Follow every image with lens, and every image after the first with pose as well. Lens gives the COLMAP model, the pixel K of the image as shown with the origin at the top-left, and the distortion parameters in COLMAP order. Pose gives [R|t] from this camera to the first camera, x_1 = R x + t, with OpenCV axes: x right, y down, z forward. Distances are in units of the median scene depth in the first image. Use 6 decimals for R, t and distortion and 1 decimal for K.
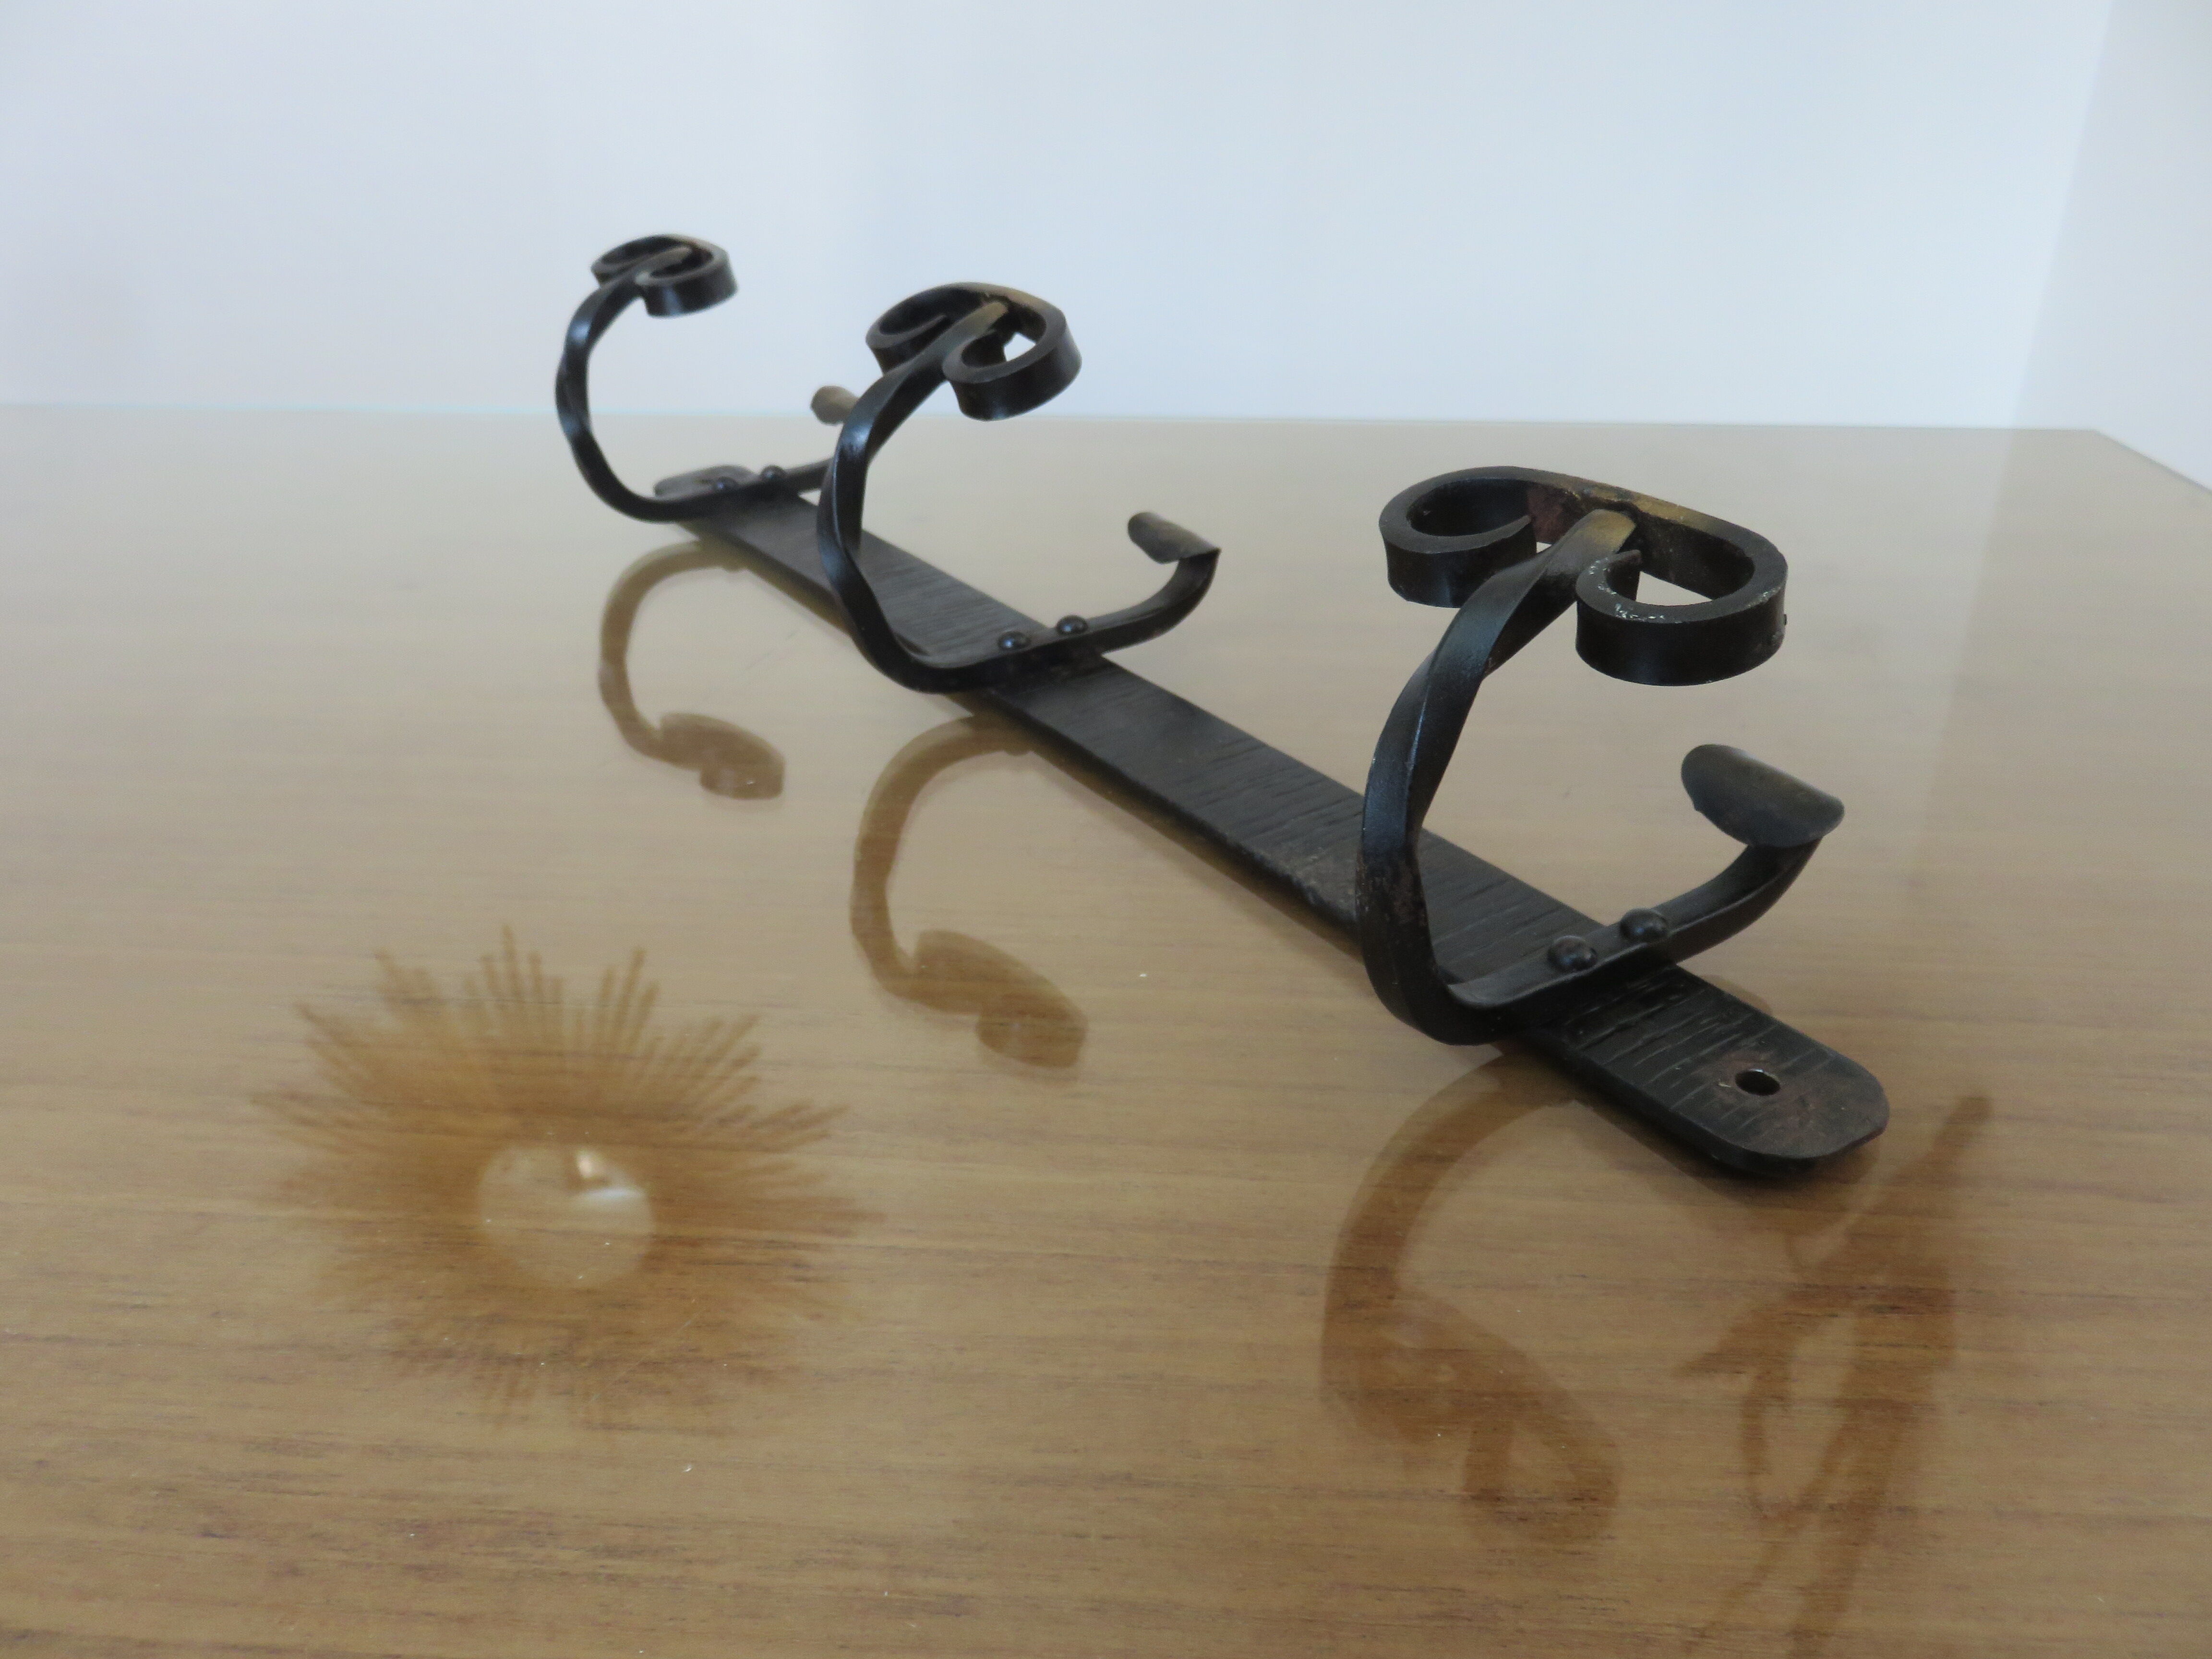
lens RADIAL K [[1659.9, 0, 1106.0], [0, 1659.9, 833.5], [0, 0, 1]] dist [-0.011229, -0.004446]
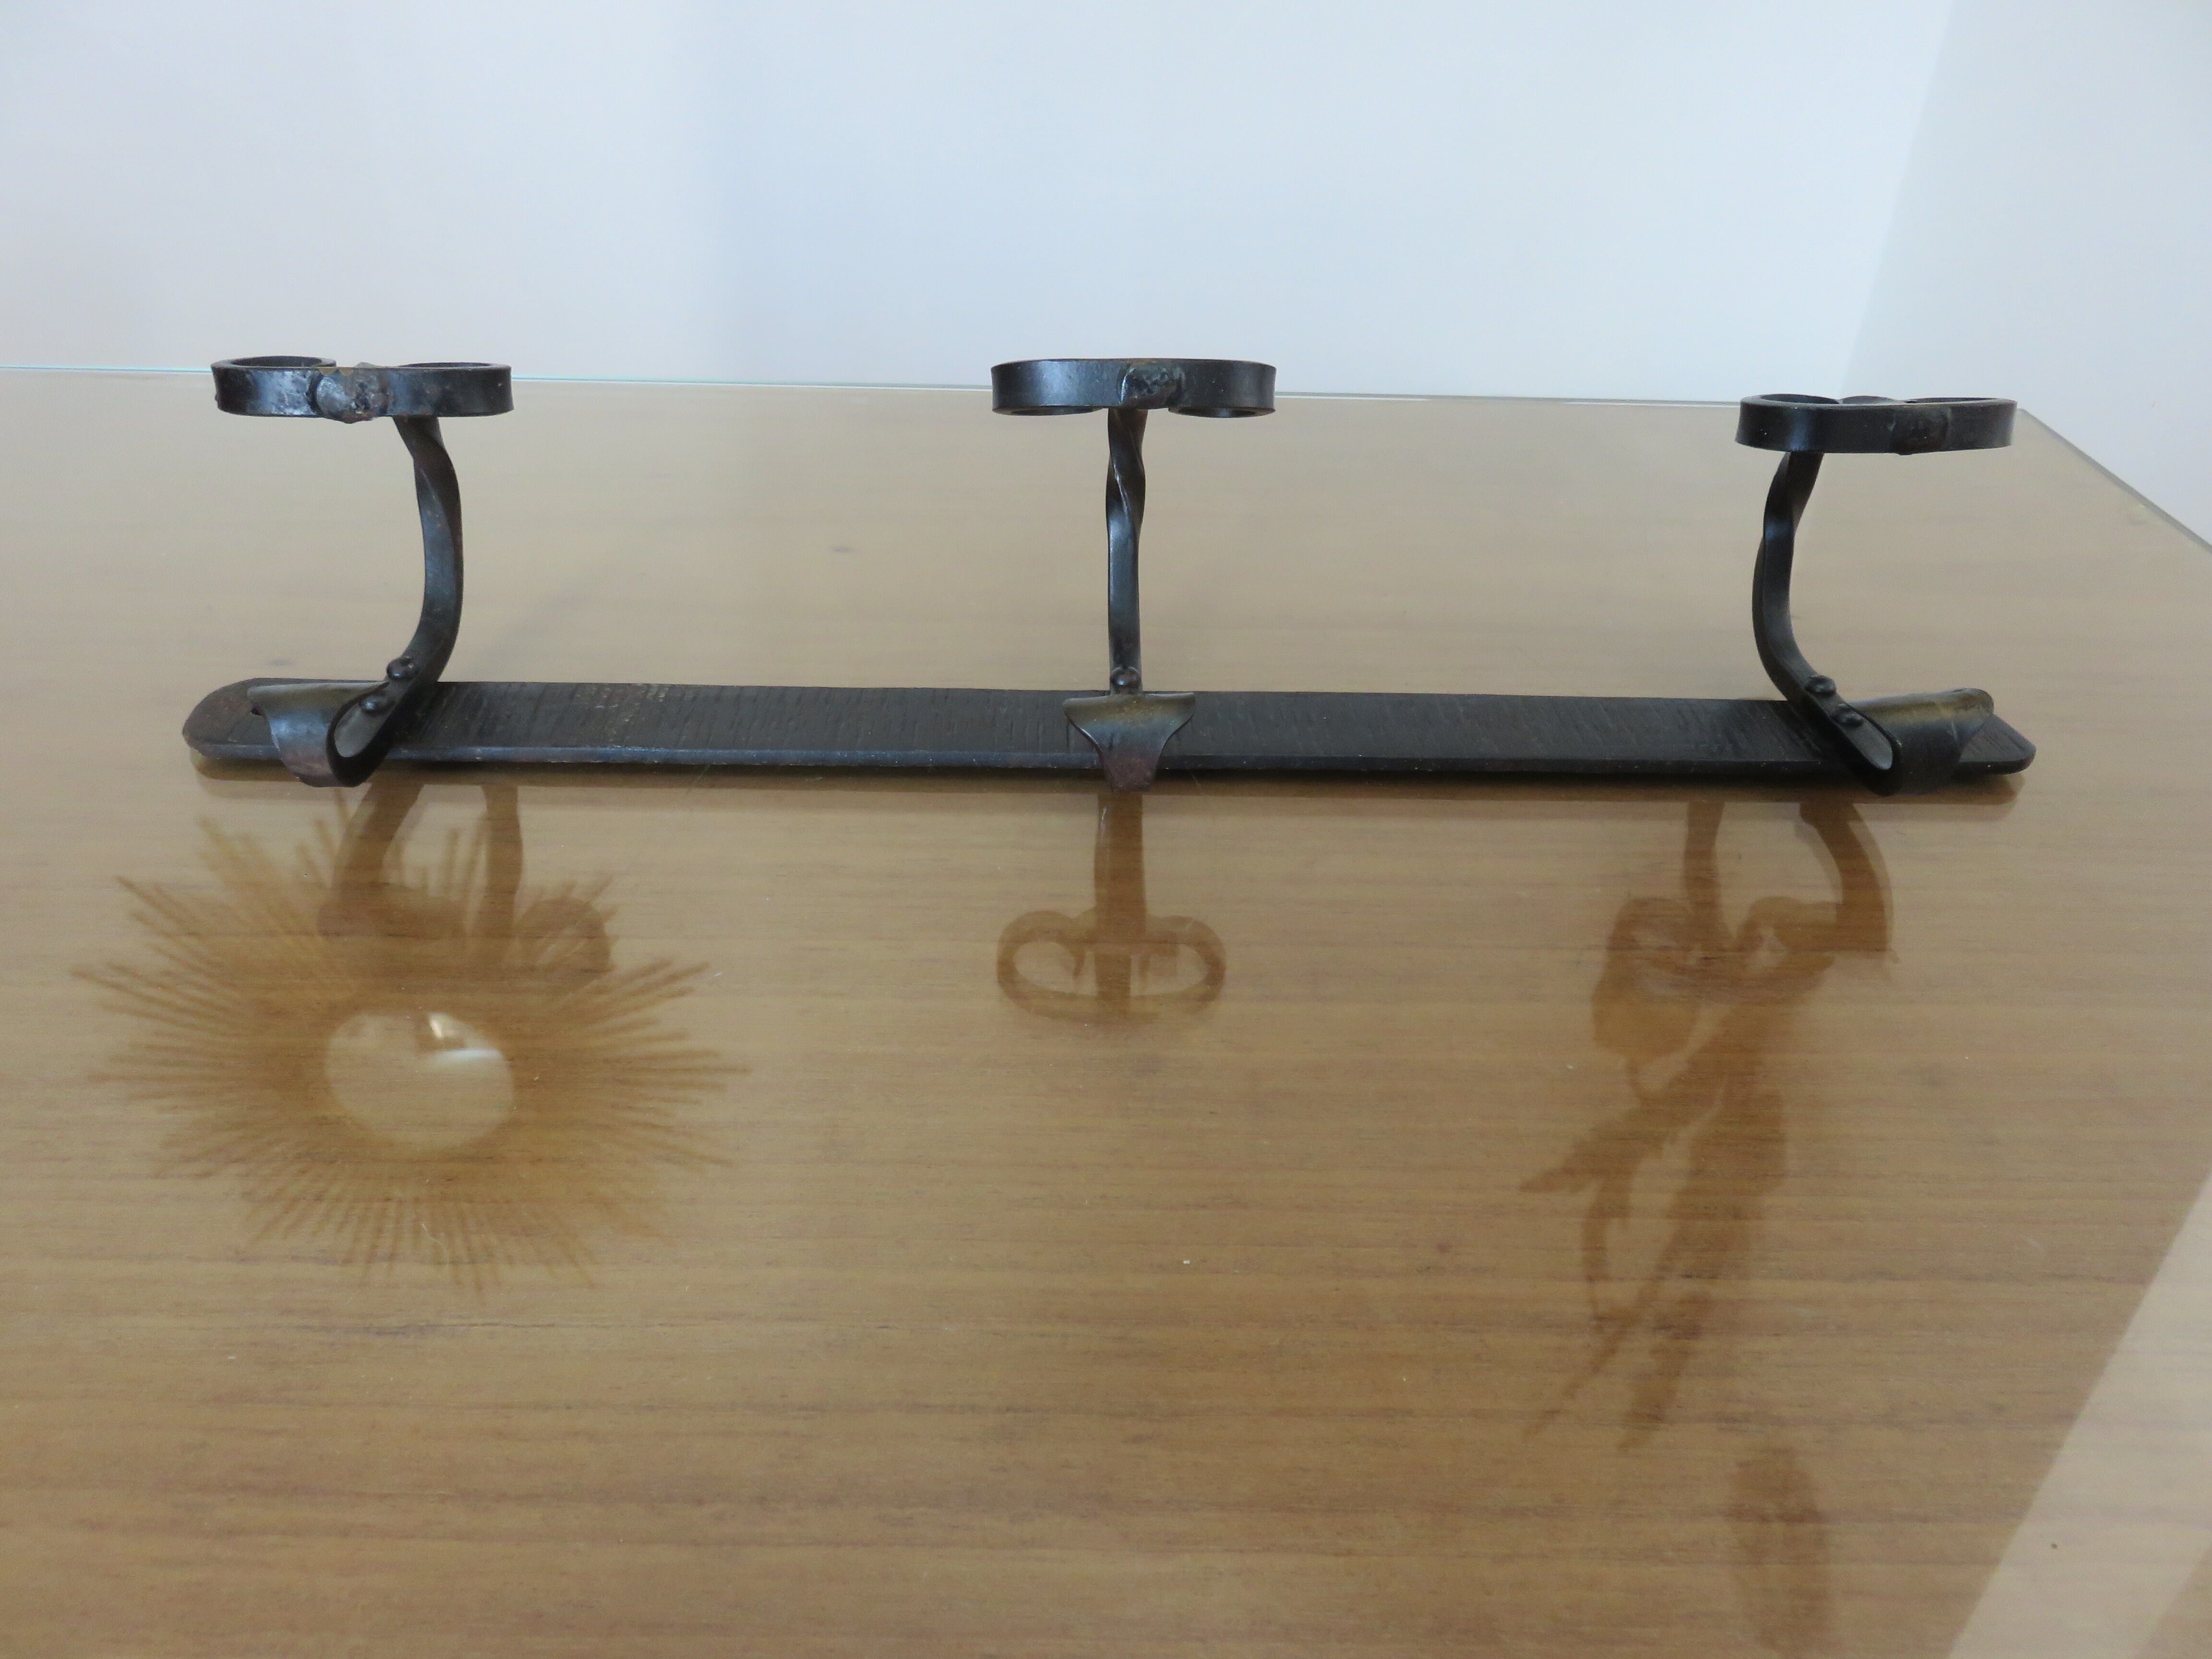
lens RADIAL K [[1659.9, 0, 1104.8], [0, 1659.9, 831.9], [0, 0, 1]] dist [-0.011229, -0.004446]
pose [[0.995163, -0.024413, 0.095158, -0.120143], [0.012094, 0.991708, 0.127945, -0.313034], [-0.097492, -0.126175, 0.987206, 0.114545]]
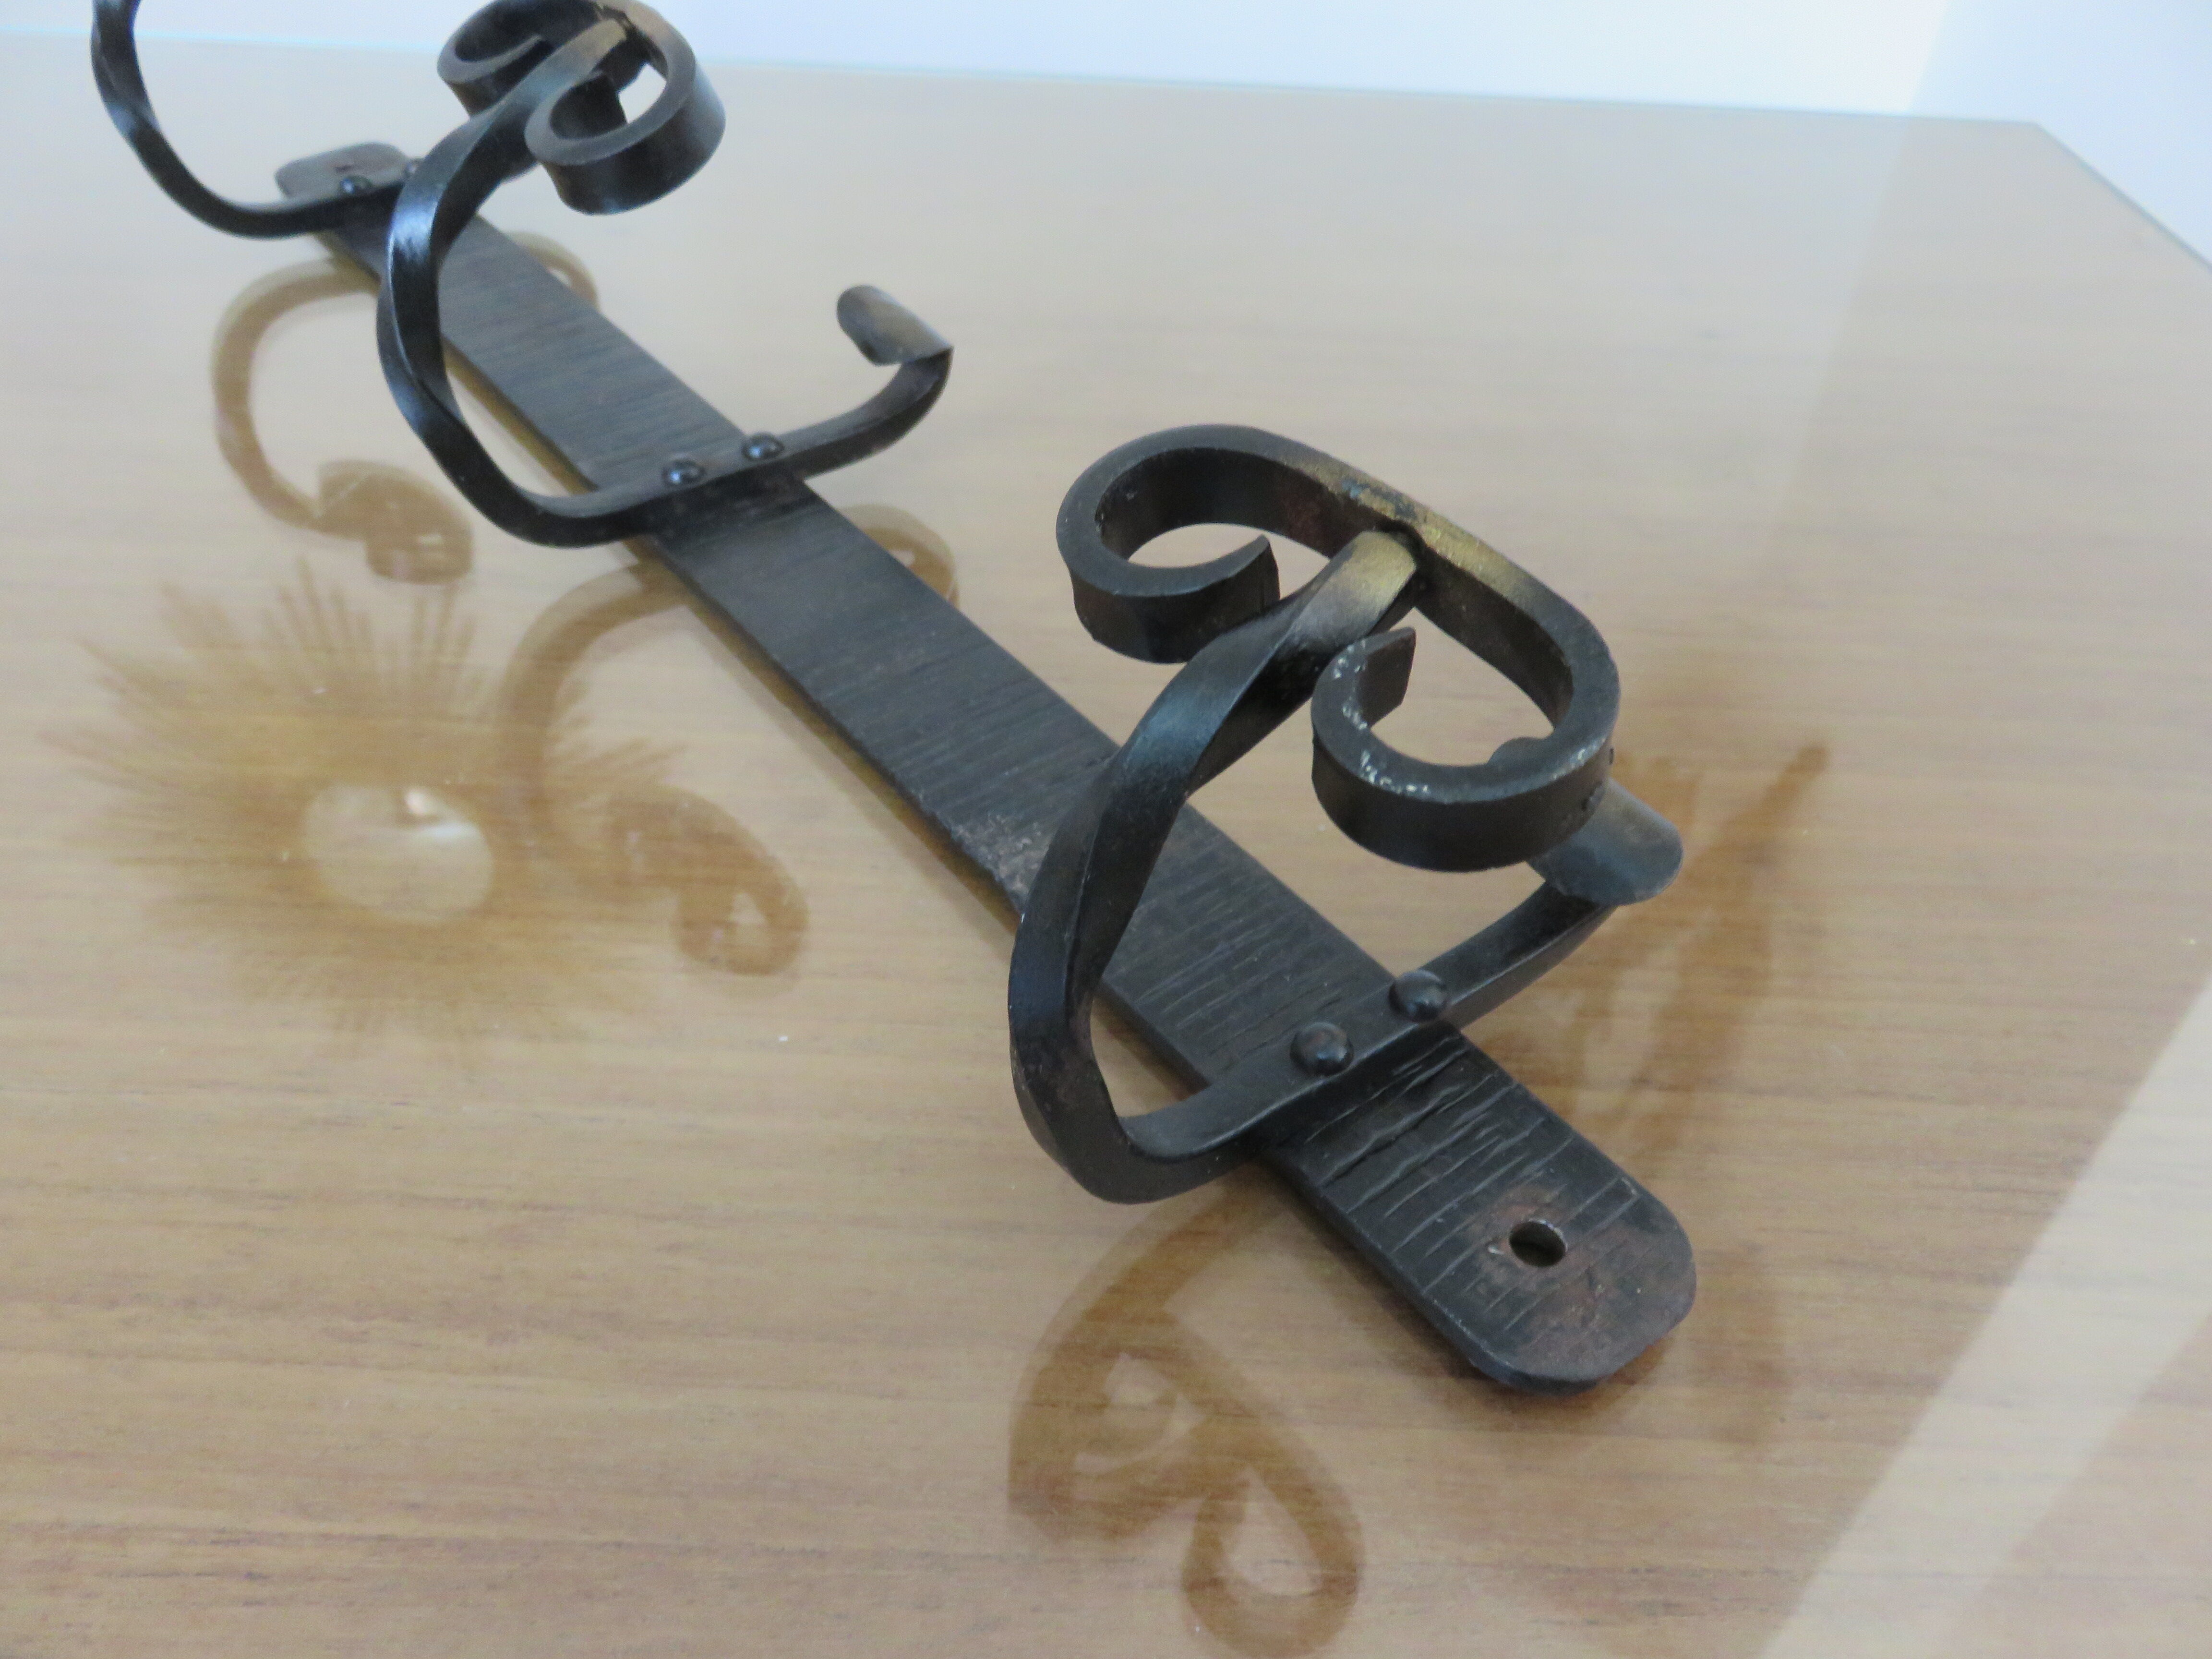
lens RADIAL K [[1659.9, 0, 1107.1], [0, 1659.9, 833.4], [0, 0, 1]] dist [-0.011229, -0.004446]
pose [[0.997128, -0.005978, 0.075503, 0.128511], [-0.012742, 0.969432, 0.245031, -0.223493], [-0.074660, -0.245289, 0.966571, 0.295362]]
